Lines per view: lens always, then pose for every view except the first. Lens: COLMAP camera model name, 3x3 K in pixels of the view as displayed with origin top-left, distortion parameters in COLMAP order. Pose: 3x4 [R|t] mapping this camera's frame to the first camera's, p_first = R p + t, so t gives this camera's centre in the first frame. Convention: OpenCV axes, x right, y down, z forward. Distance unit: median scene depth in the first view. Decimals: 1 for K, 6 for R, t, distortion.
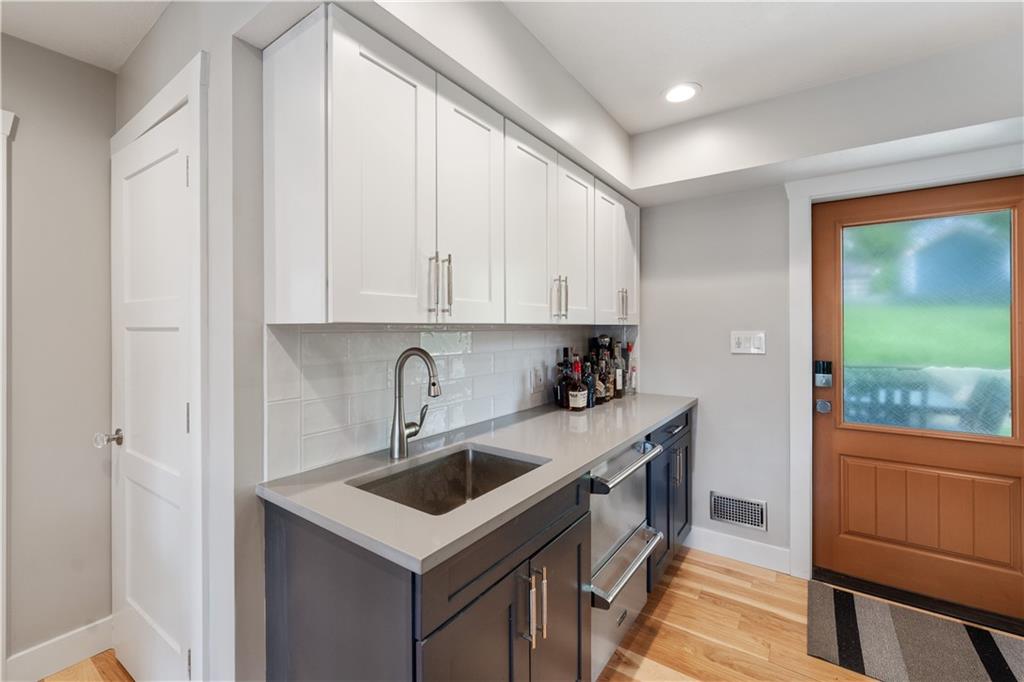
lens RADIAL K [[435.3, 0, 514.4], [0, 435.3, 332.4], [0, 0, 1]] dist [-0.001014, -0.000044]
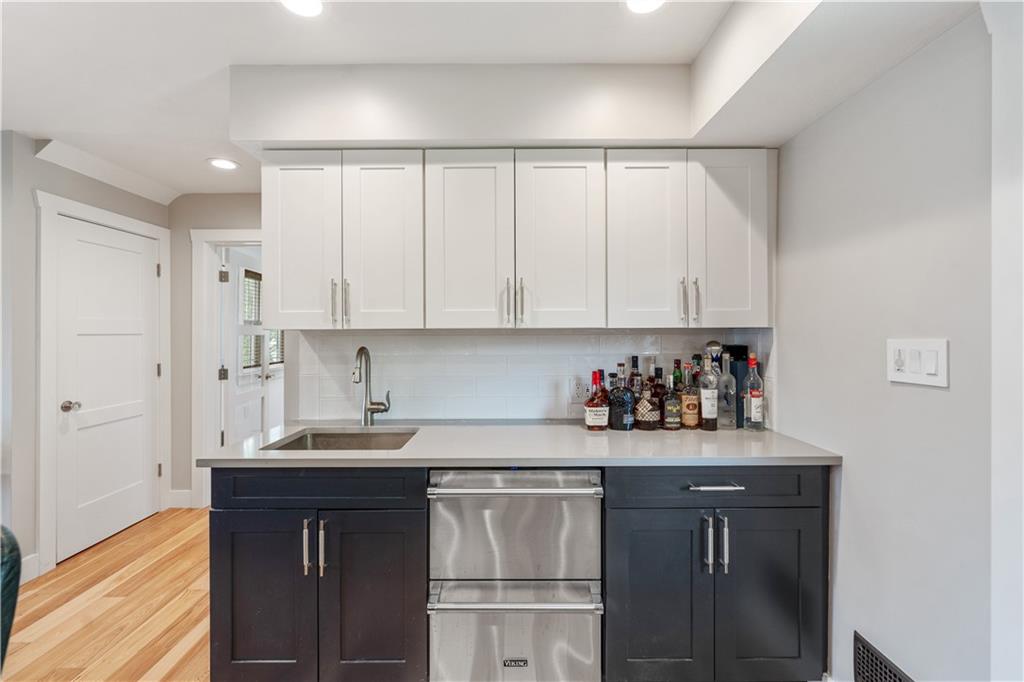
lens RADIAL K [[435.3, 0, 513.8], [0, 435.3, 336.0], [0, 0, 1]] dist [-0.001014, -0.000044]
pose [[0.577572, 0.005966, -0.816318, 0.688919], [-0.008370, 0.999964, 0.001386, -0.002870], [0.816297, 0.006032, 0.577601, 0.346393]]
